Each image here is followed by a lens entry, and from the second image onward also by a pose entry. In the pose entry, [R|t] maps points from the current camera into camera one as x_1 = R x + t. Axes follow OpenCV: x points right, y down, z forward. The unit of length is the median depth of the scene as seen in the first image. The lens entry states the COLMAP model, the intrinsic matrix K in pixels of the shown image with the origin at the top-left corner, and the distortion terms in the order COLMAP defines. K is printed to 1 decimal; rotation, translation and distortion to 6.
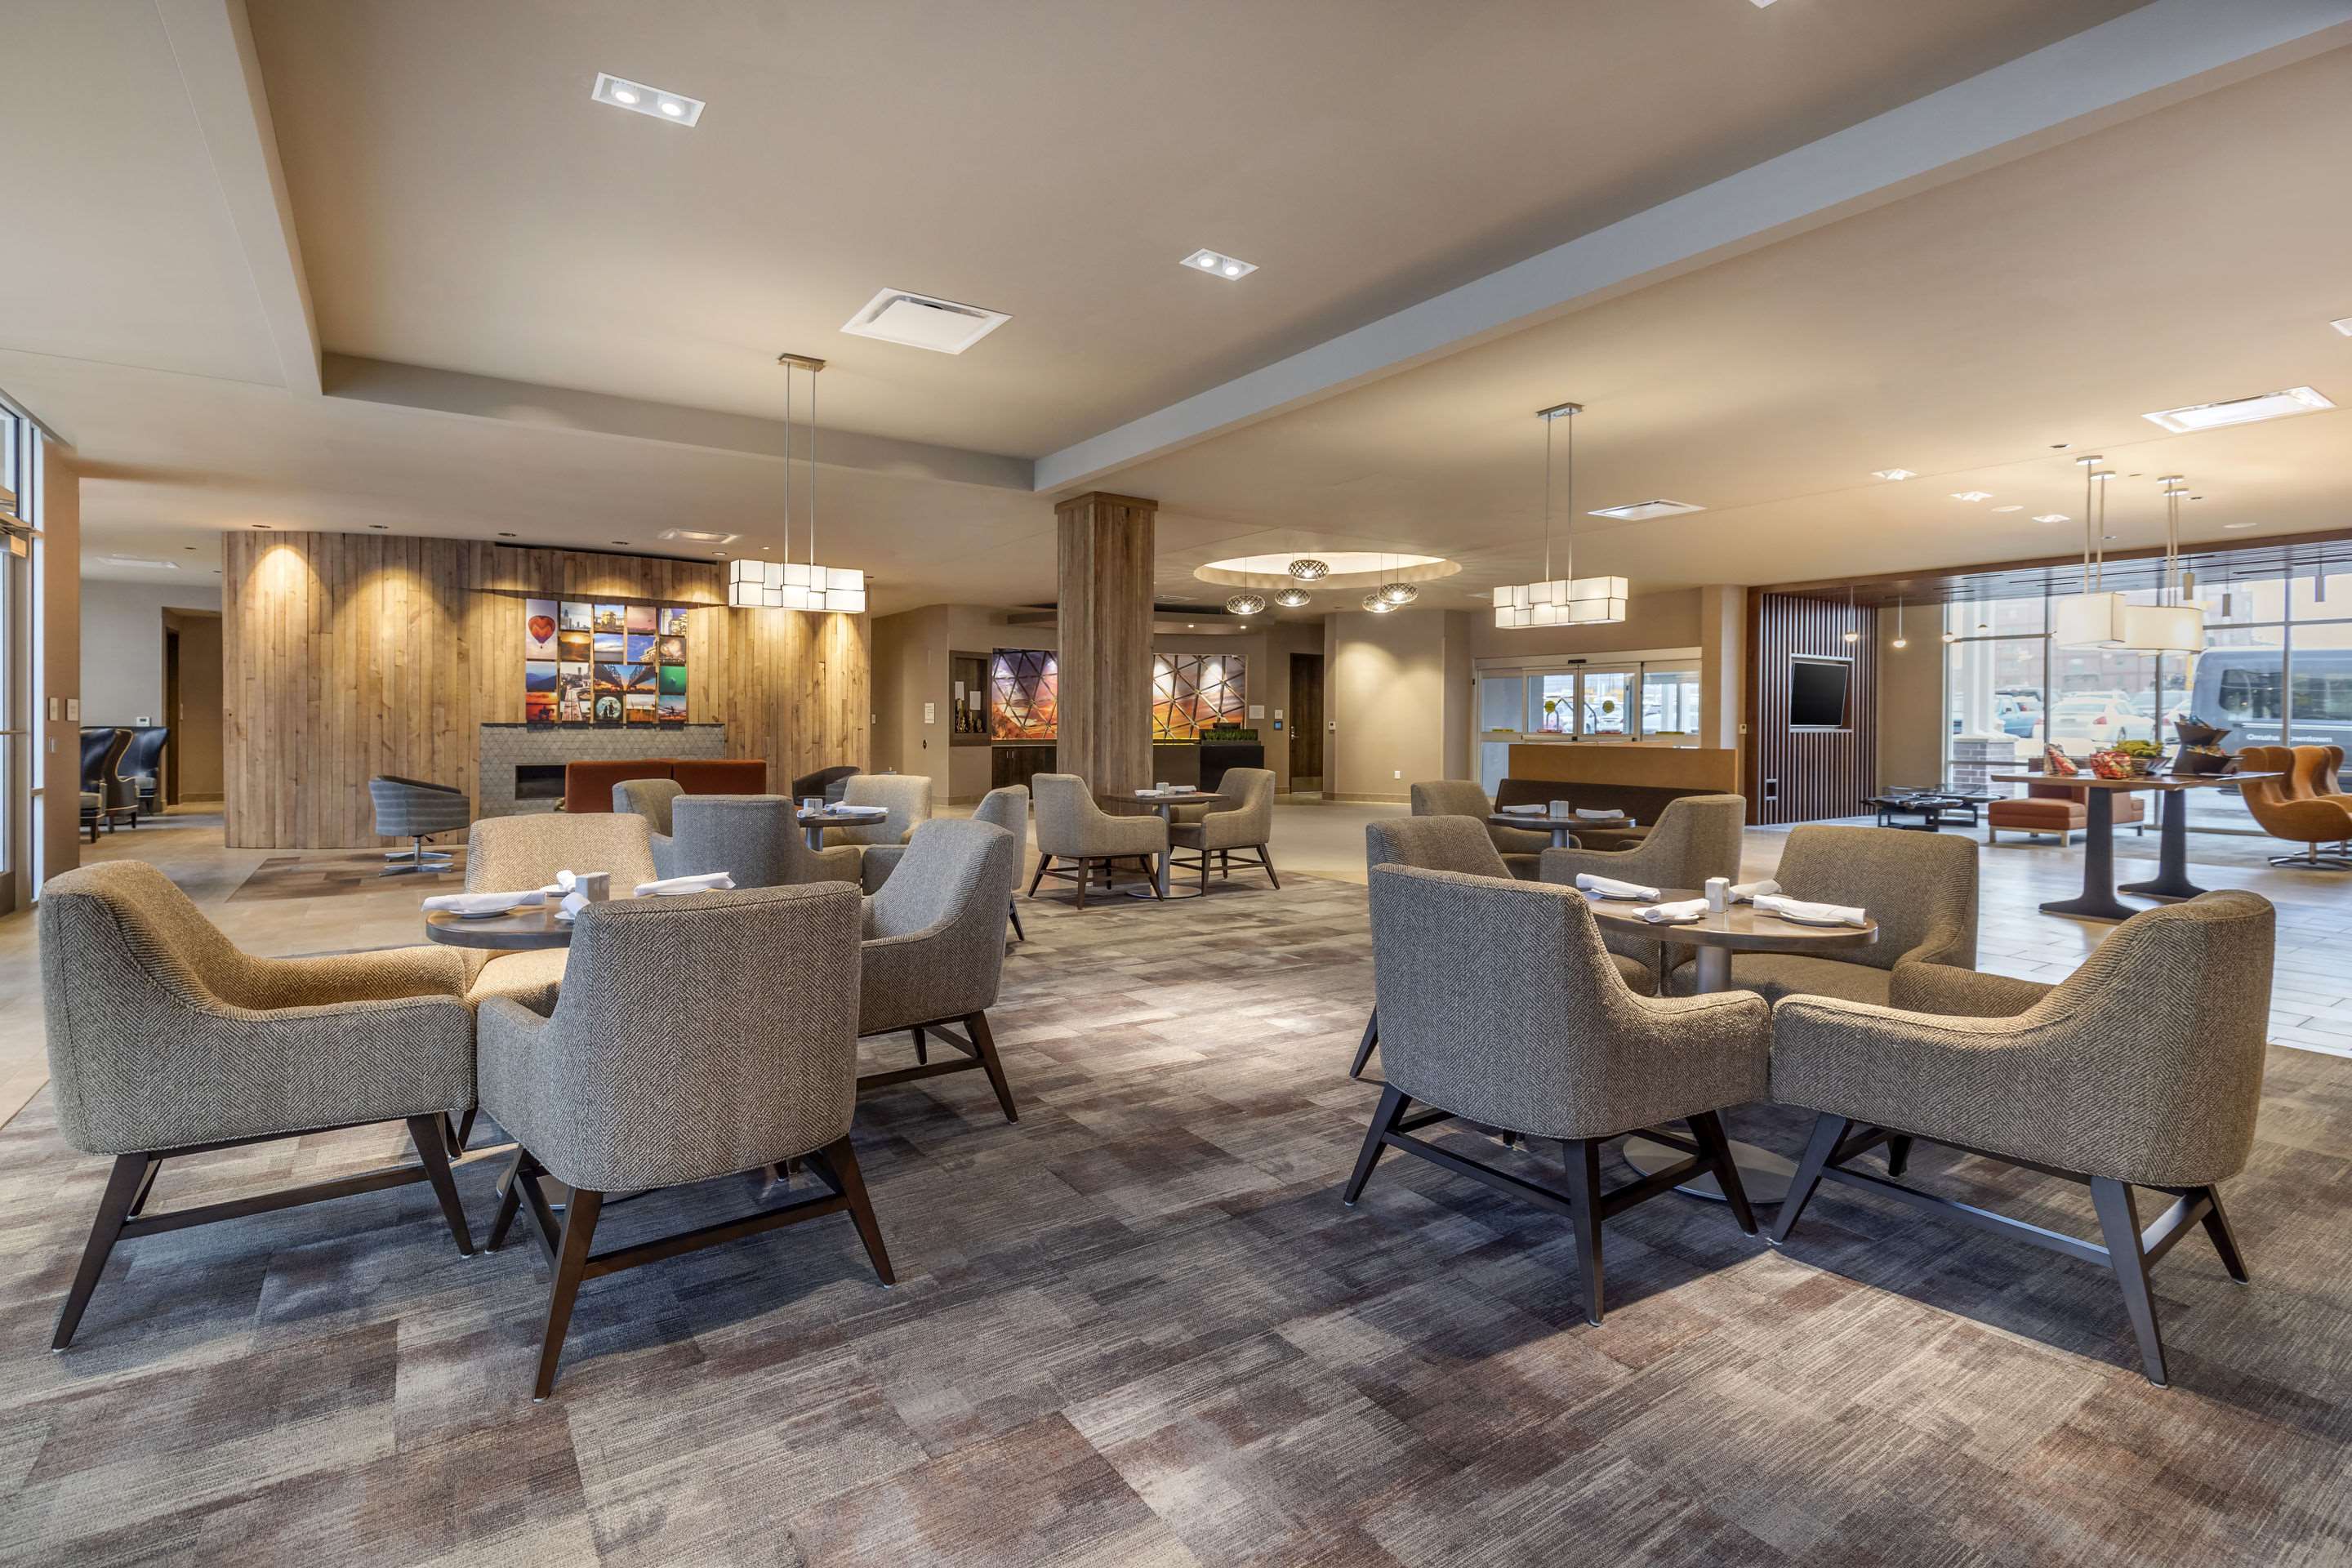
lens RADIAL K [[1133.3, 0, 1109.4], [0, 1133.3, 738.8], [0, 0, 1]] dist [0.013857, -0.001532]
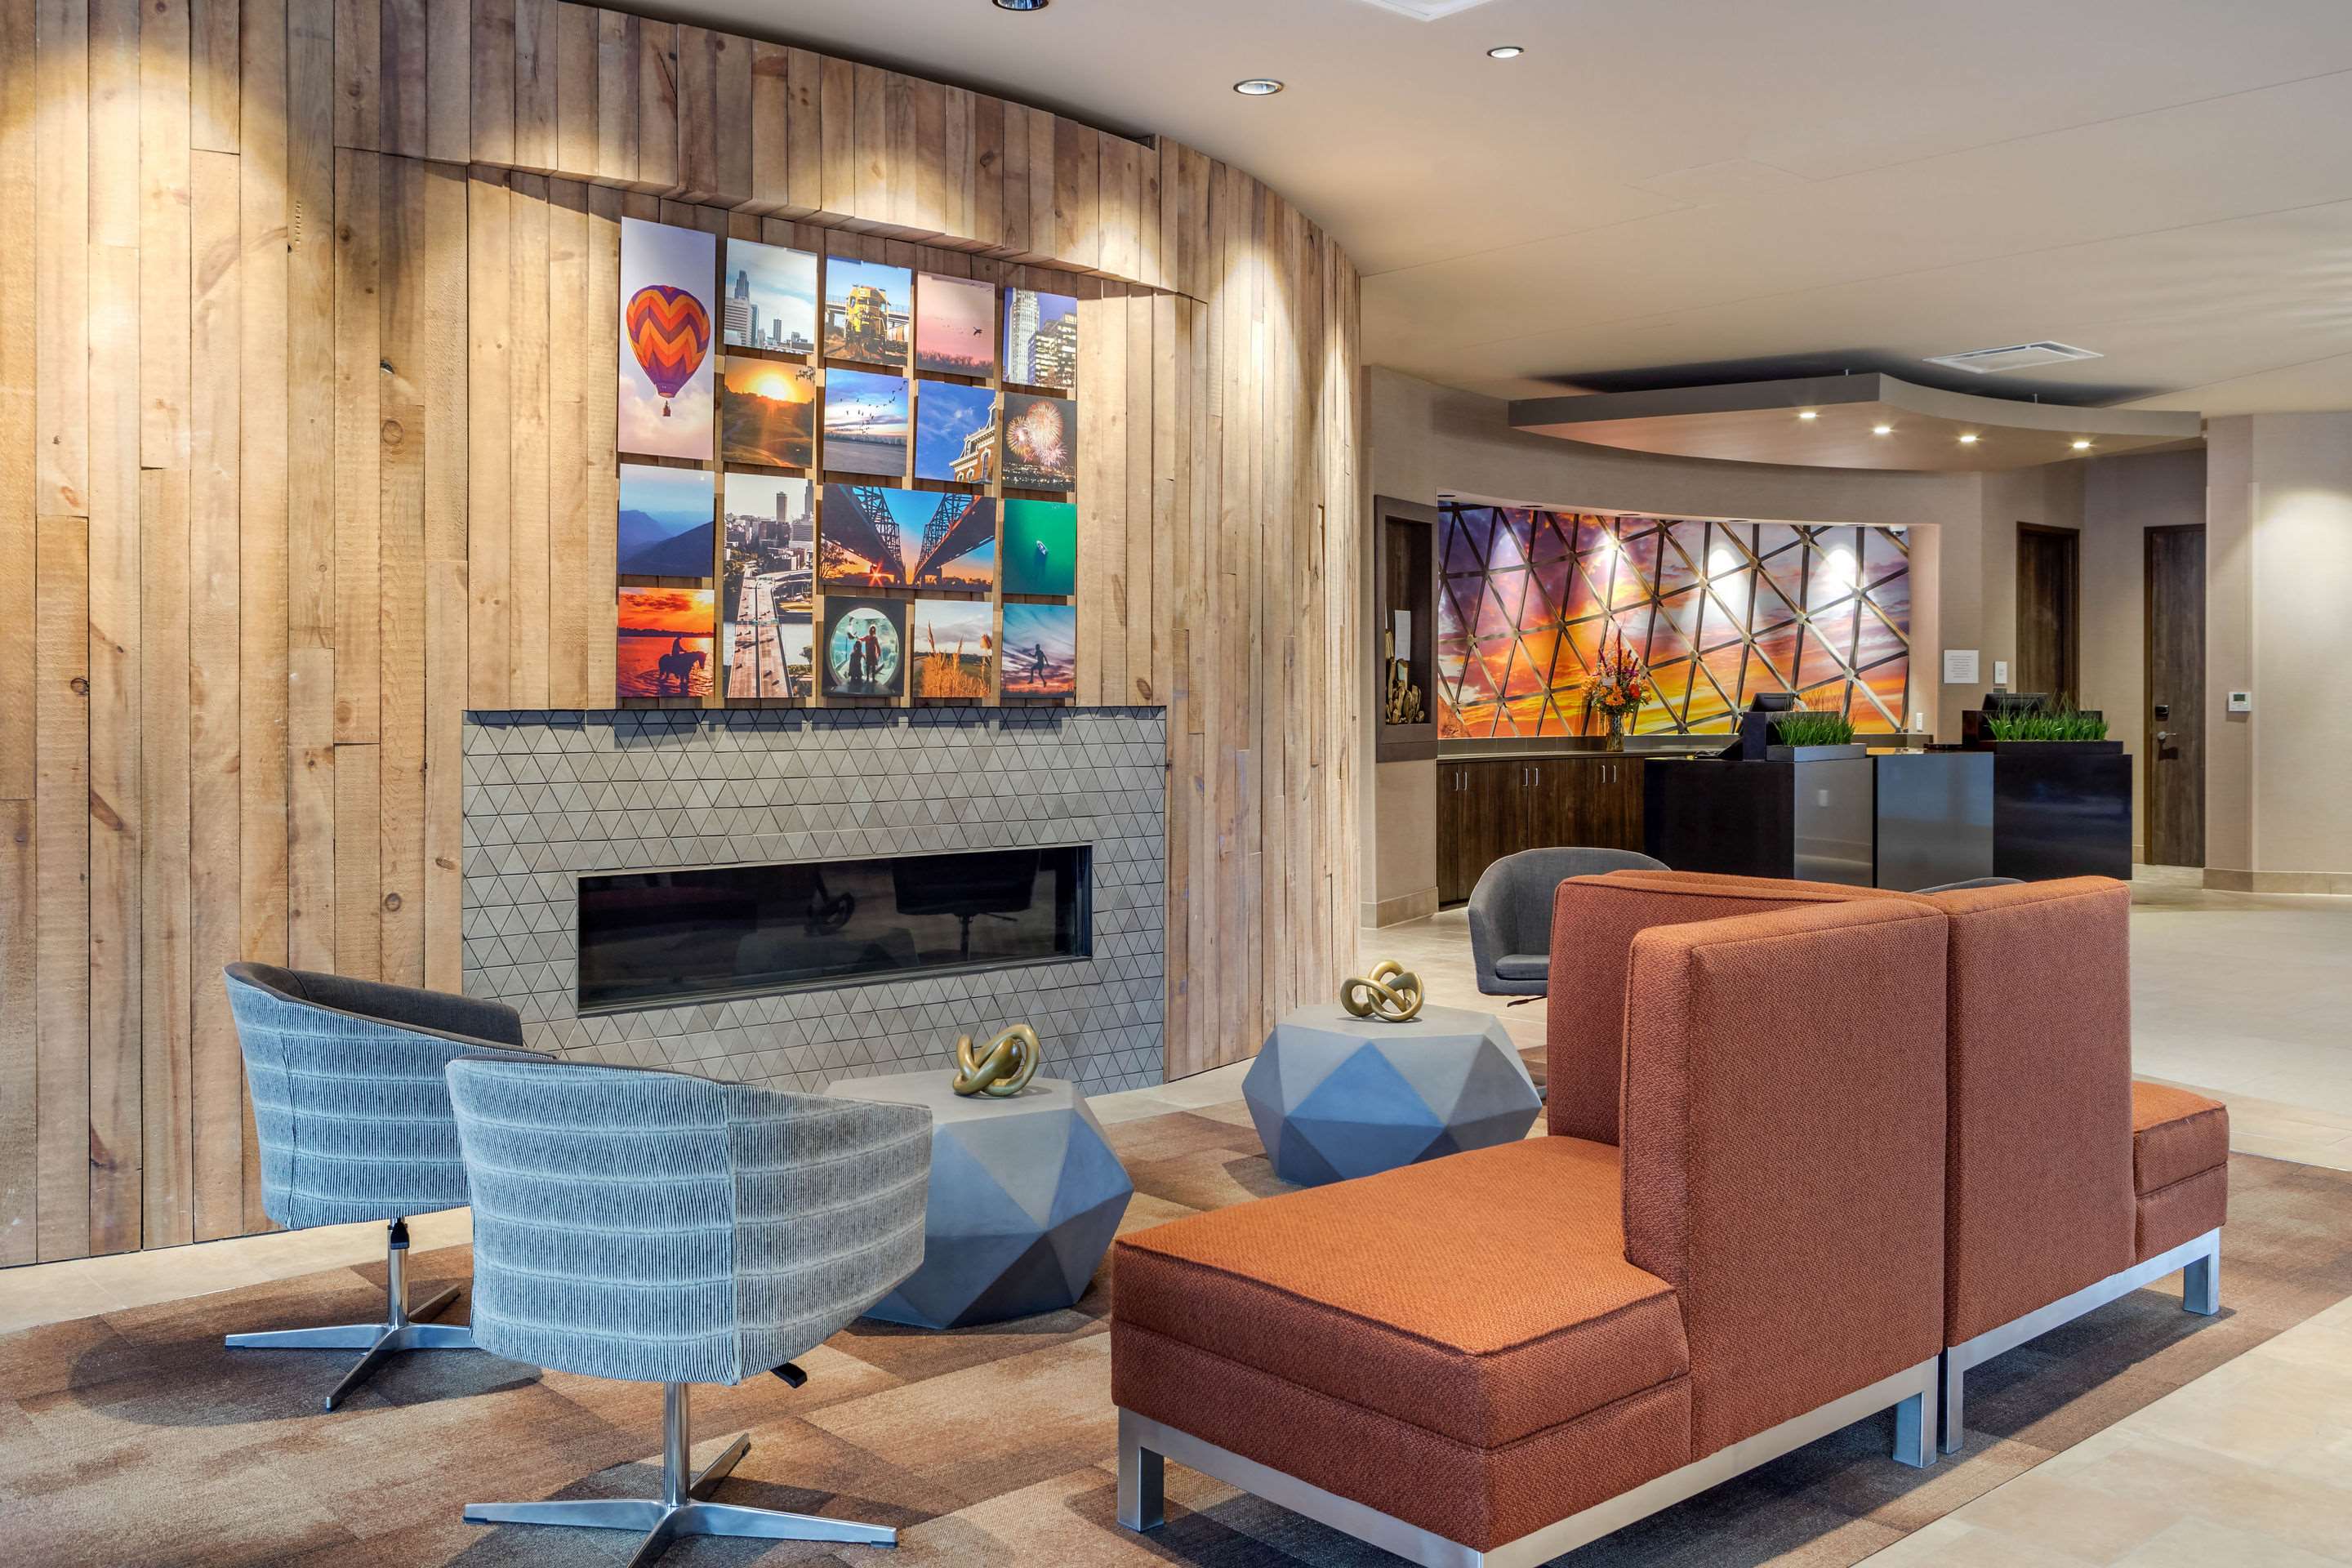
lens RADIAL K [[2029.8, 0, 1028.2], [0, 2029.8, 690.3], [0, 0, 1]] dist [0.018430, -0.002412]
pose [[0.991852, -0.004911, 0.127302, -0.470030], [0.006883, 0.999863, -0.015053, -0.010336], [-0.127211, 0.015807, 0.991750, 0.531557]]
